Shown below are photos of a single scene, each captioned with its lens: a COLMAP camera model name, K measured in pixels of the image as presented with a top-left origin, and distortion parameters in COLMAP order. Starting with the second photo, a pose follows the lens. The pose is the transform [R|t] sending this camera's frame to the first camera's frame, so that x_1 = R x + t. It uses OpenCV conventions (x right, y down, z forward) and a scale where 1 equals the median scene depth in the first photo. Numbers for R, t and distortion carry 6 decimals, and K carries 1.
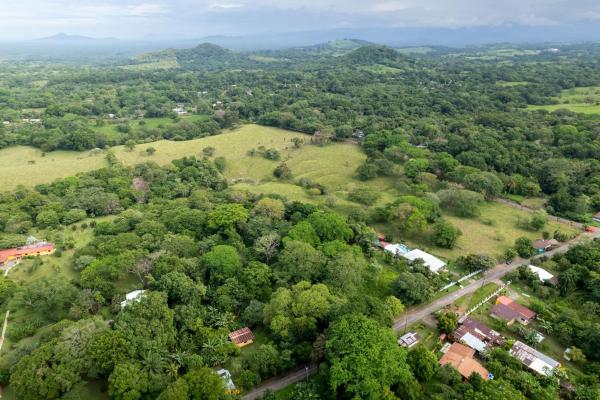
lens RADIAL K [[395.4, 0, 300.0], [0, 395.4, 200.0], [0, 0, 1]] dist [-0.093073, 0.078560]
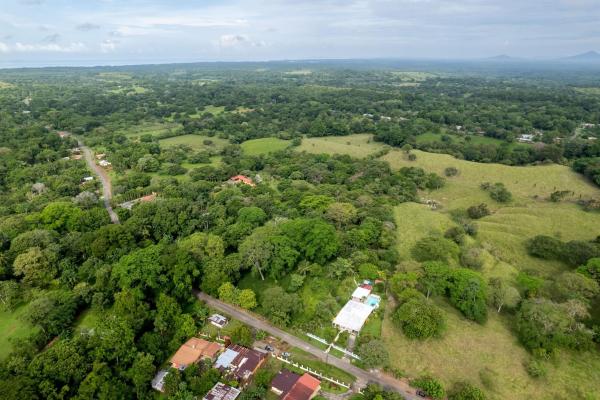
lens RADIAL K [[395.4, 0, 300.0], [0, 395.4, 200.0], [0, 0, 1]] dist [-0.093073, 0.078560]
pose [[0.399300, 0.341566, -0.850819, 0.843062], [-0.375617, 0.907499, 0.188038, -0.174641], [0.836344, 0.244498, 0.490662, 0.392402]]
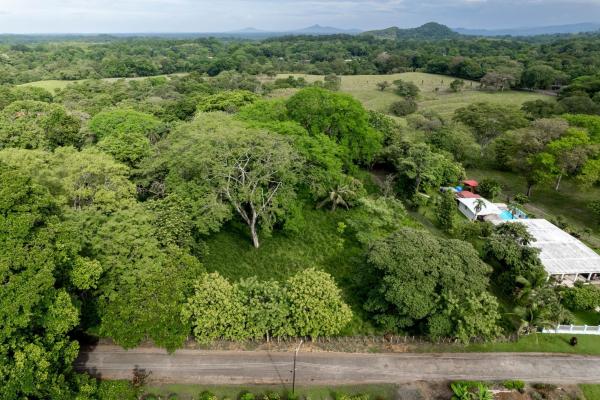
lens RADIAL K [[395.4, 0, 300.0], [0, 395.4, 200.0], [0, 0, 1]] dist [-0.093073, 0.078560]
pose [[0.842204, 0.224704, -0.490102, 0.271475], [-0.223721, 0.972709, 0.061524, 0.133271], [0.490552, 0.057830, 0.869491, 0.546023]]
